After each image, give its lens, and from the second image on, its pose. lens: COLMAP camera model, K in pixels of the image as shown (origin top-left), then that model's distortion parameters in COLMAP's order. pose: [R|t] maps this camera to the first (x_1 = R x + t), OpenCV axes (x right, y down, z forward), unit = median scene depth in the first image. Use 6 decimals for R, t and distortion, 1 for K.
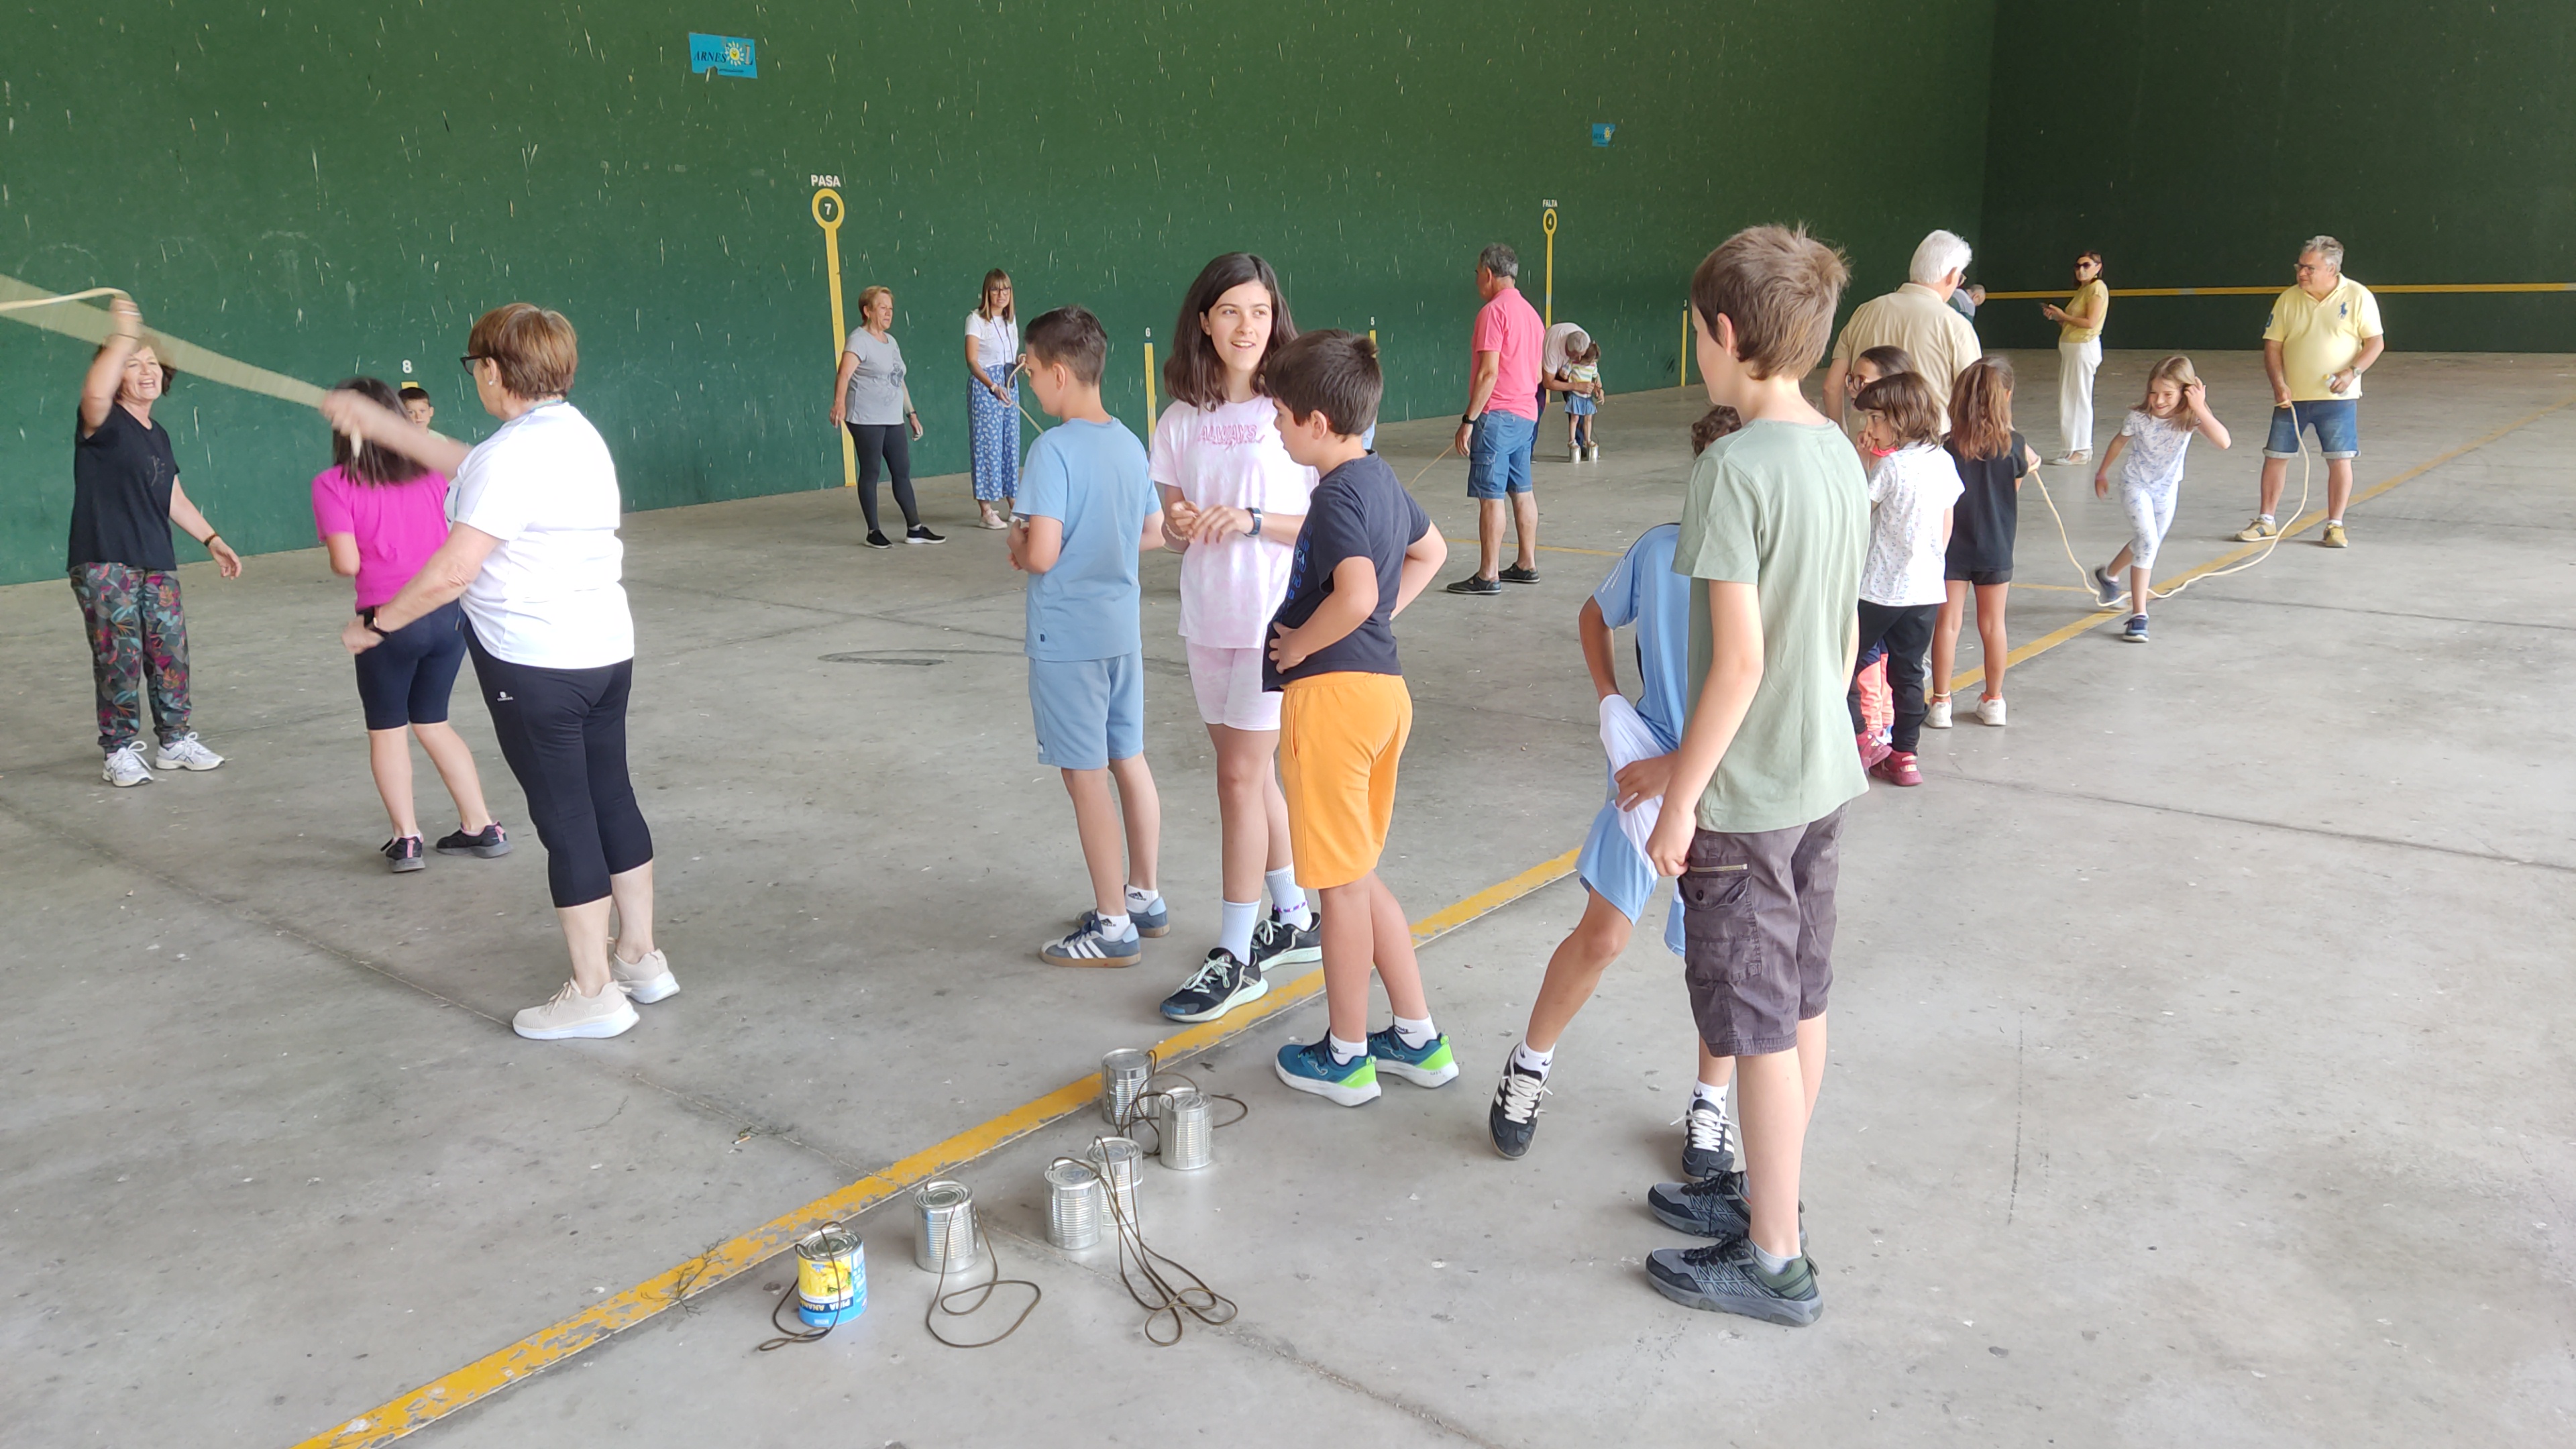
lens RADIAL K [[1900.5, 0, 1288.0], [0, 1900.5, 724.5], [0, 0, 1]] dist [0.036692, -0.005183]
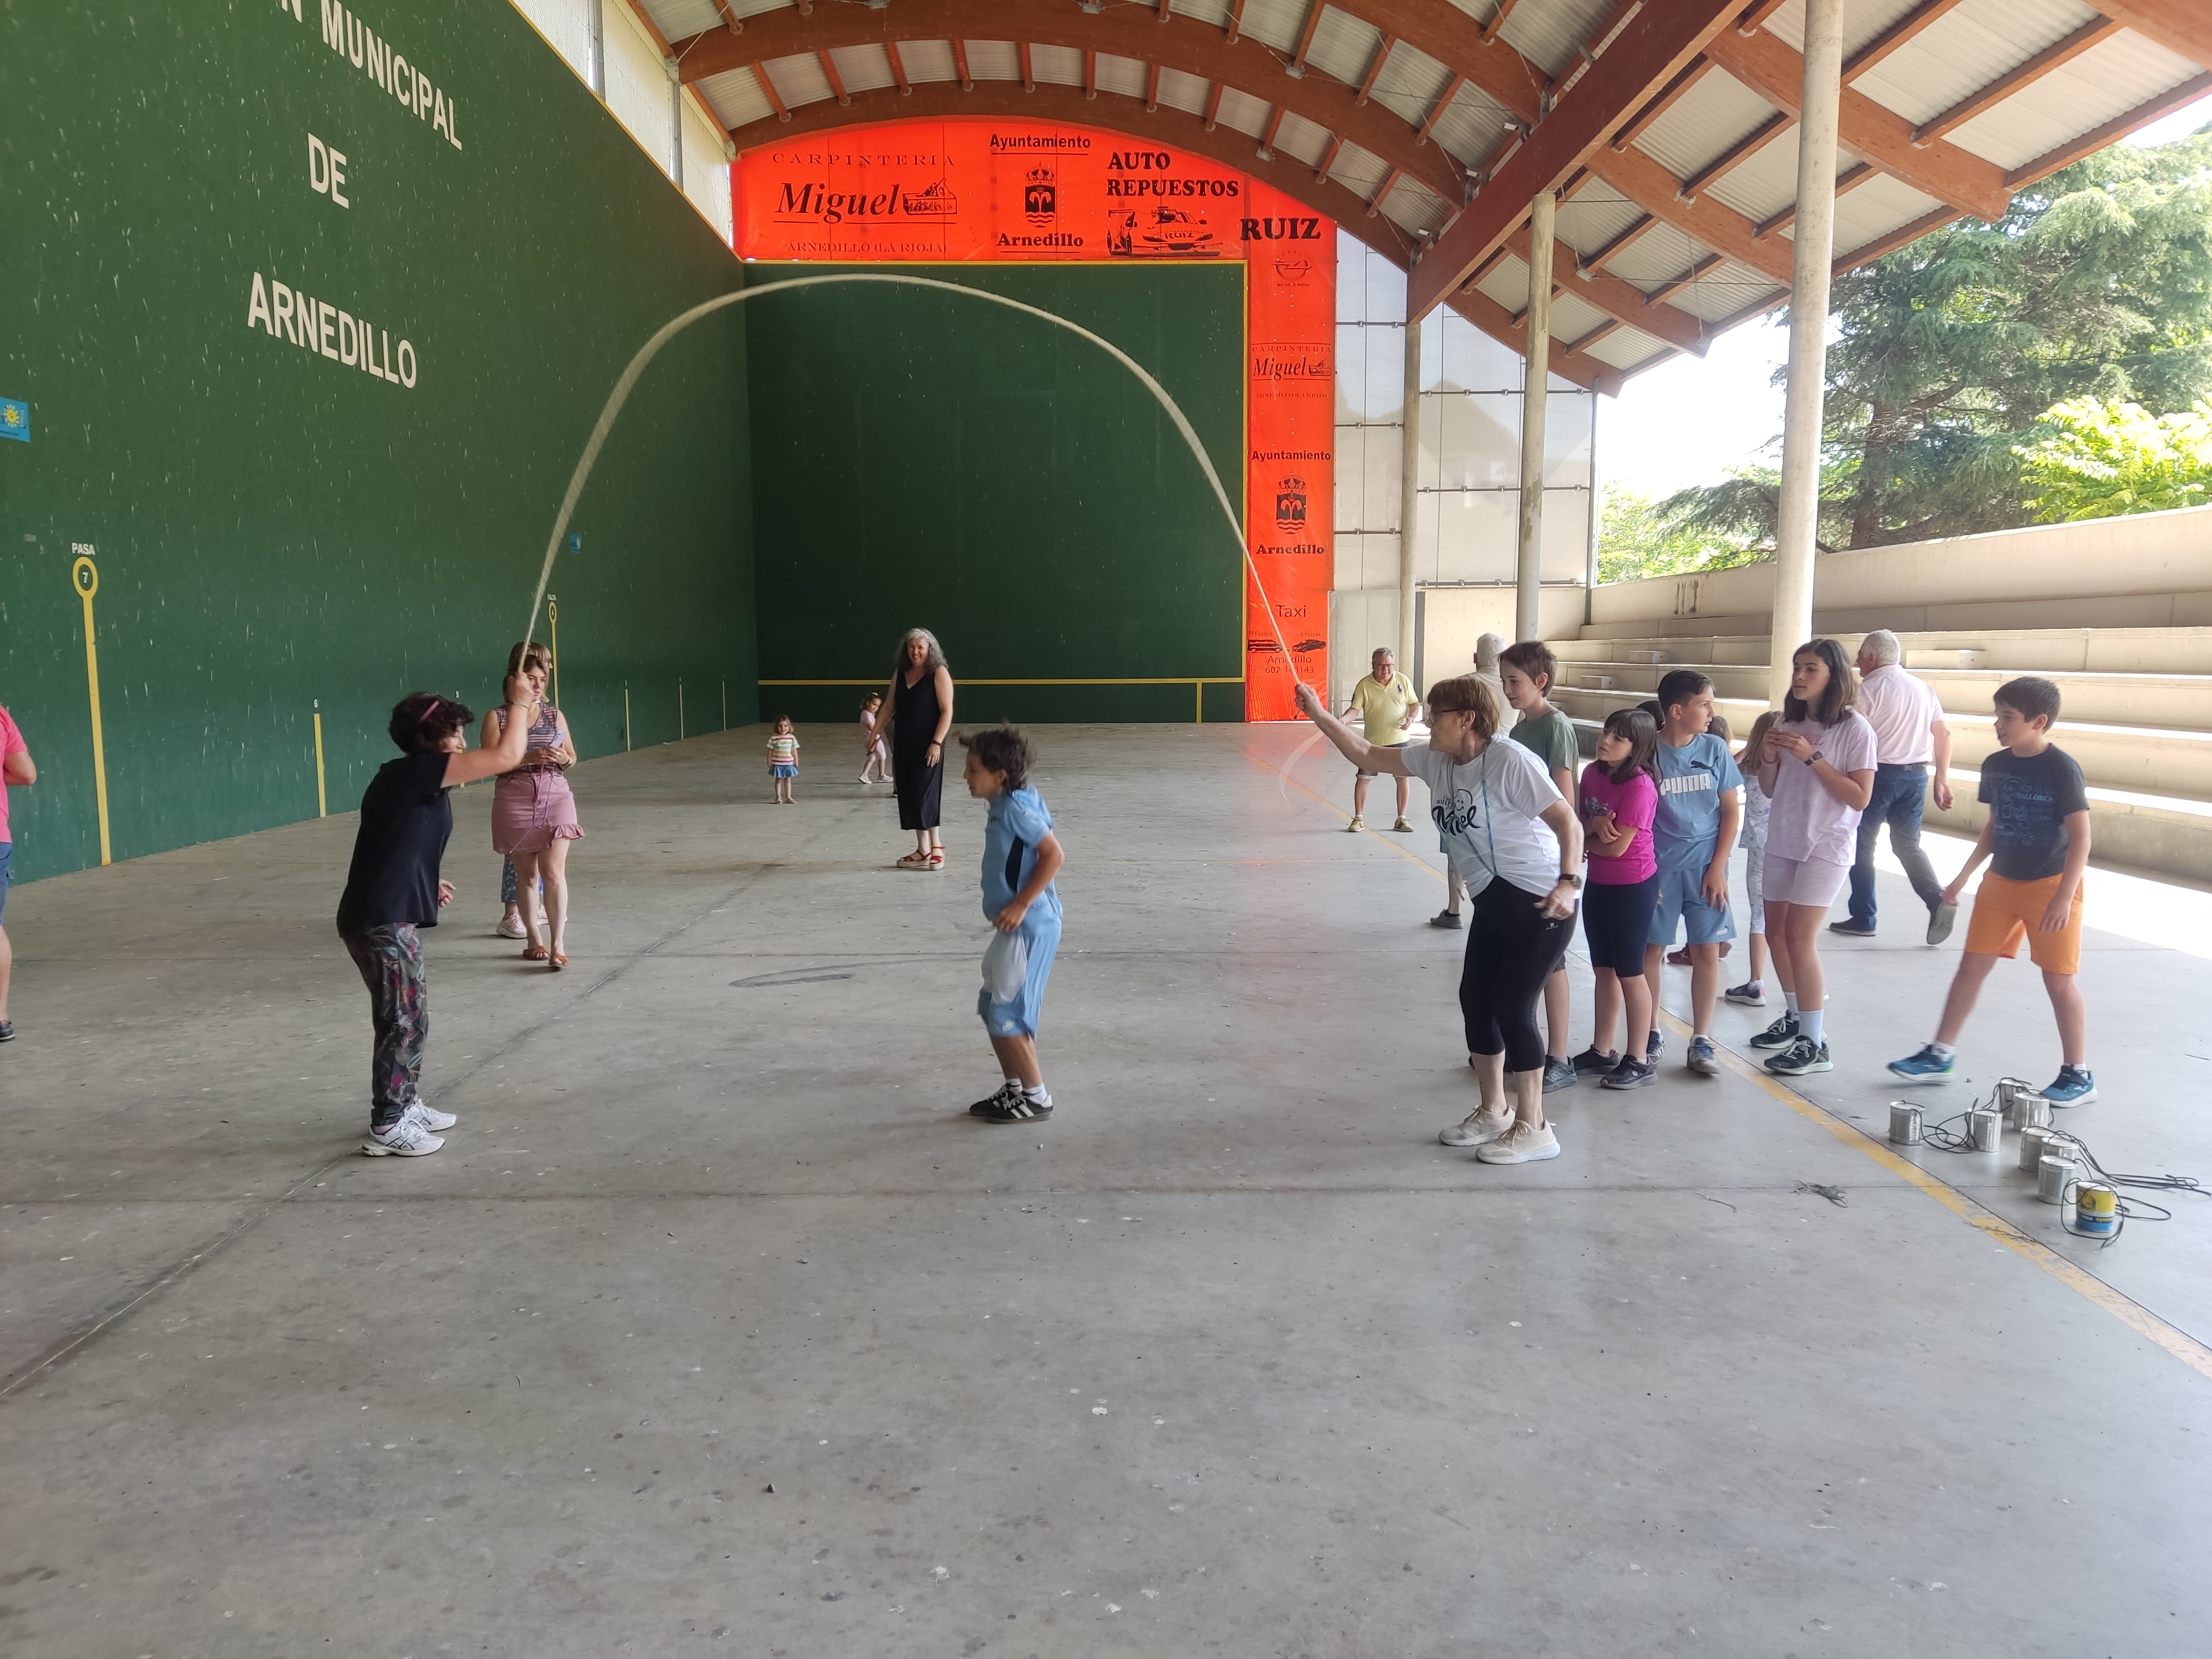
lens RADIAL K [[1608.4, 0, 1106.0], [0, 1608.4, 829.5], [0, 0, 1]] dist [0.105927, -0.157335]
pose [[0.768711, -0.050674, 0.637586, -0.392044], [0.132979, 0.987736, -0.081824, -0.010754], [-0.625620, 0.147684, 0.766022, 0.074766]]
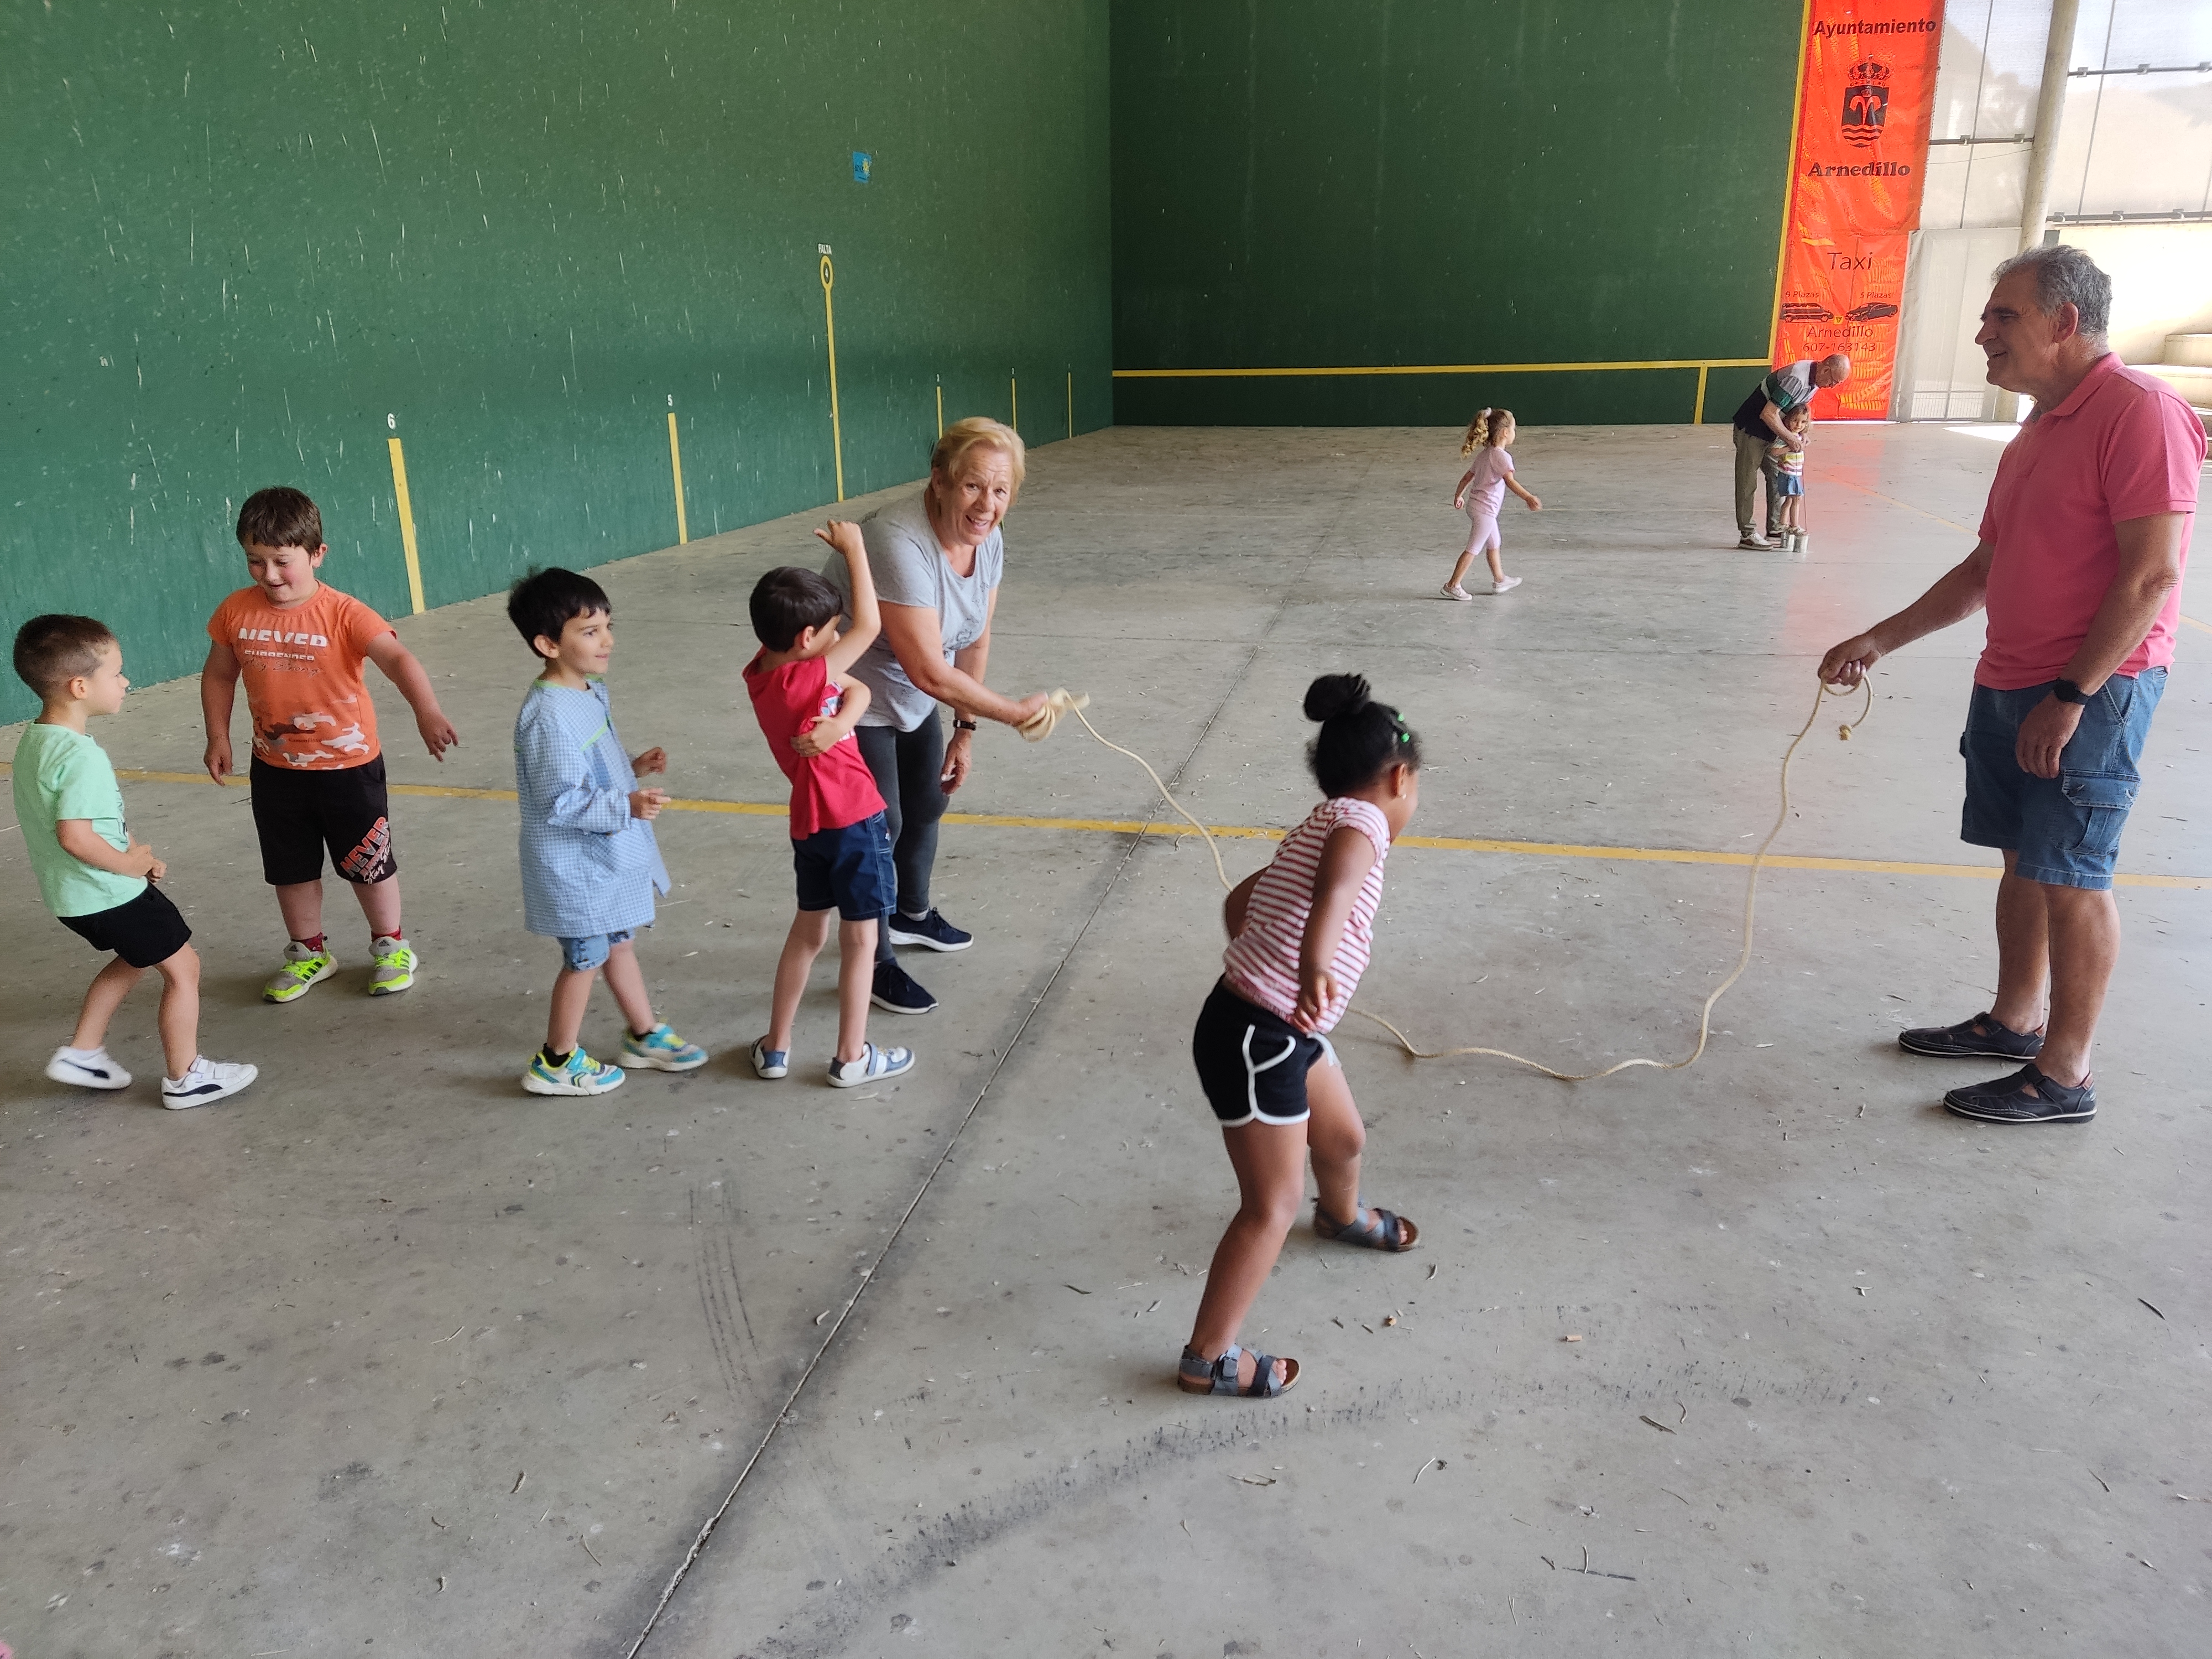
lens RADIAL K [[1608.4, 0, 1106.0], [0, 1608.4, 829.5], [0, 0, 1]] dist [0.105927, -0.157335]
pose [[0.886178, -0.122932, 0.446739, -0.151080], [0.097825, 0.992068, 0.078943, -0.119177], [-0.452900, -0.026256, 0.891174, 0.533010]]
